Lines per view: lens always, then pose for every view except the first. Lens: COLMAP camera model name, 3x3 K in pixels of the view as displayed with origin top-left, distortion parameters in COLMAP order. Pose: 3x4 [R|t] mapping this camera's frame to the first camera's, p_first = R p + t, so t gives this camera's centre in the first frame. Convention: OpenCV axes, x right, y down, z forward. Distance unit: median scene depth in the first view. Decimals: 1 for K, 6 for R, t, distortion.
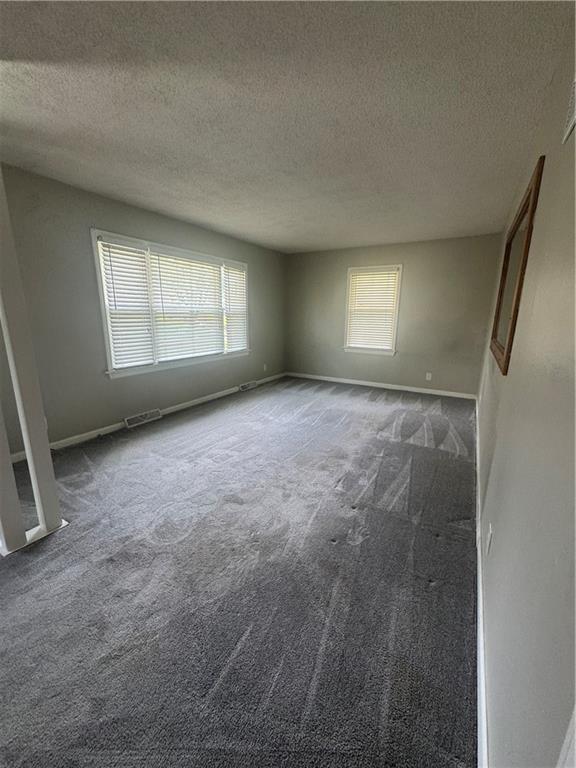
lens RADIAL K [[305.6, 0, 288.0], [0, 305.6, 384.0], [0, 0, 1]] dist [-0.000717, -0.000108]
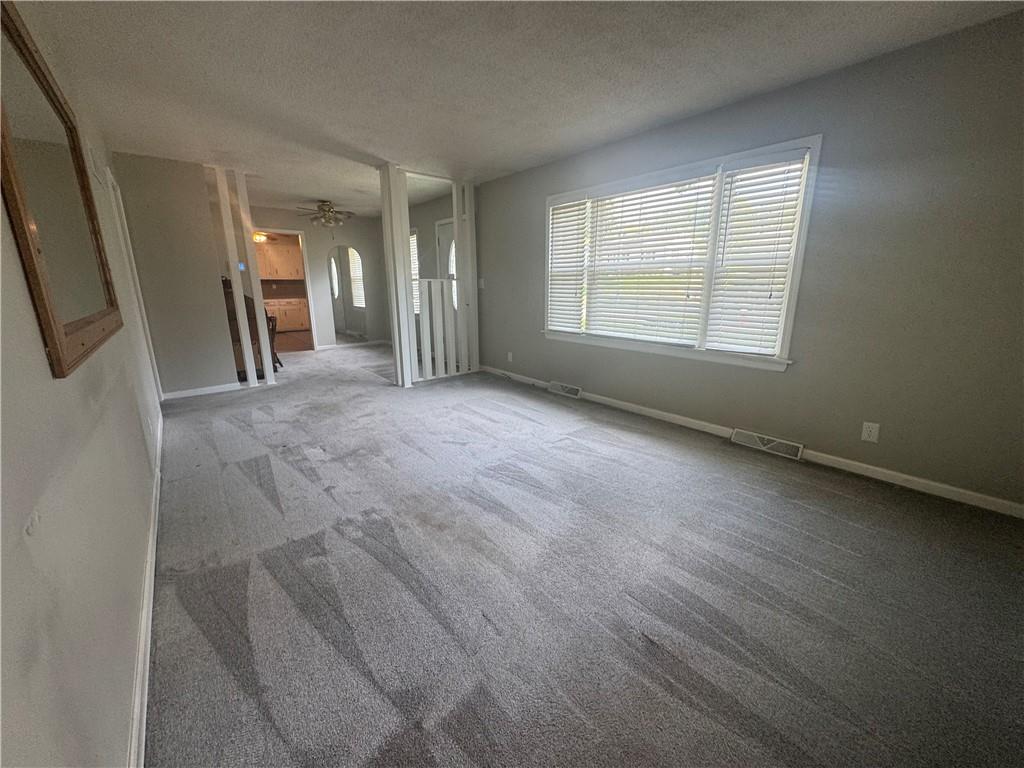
lens RADIAL K [[407.4, 0, 512.0], [0, 407.4, 384.0], [0, 0, 1]] dist [-0.000717, -0.000108]
pose [[-0.337939, 0.221272, -0.914787, 0.676528], [-0.207250, 0.930617, 0.301663, -0.233382], [0.918066, 0.291533, -0.268633, 1.137724]]
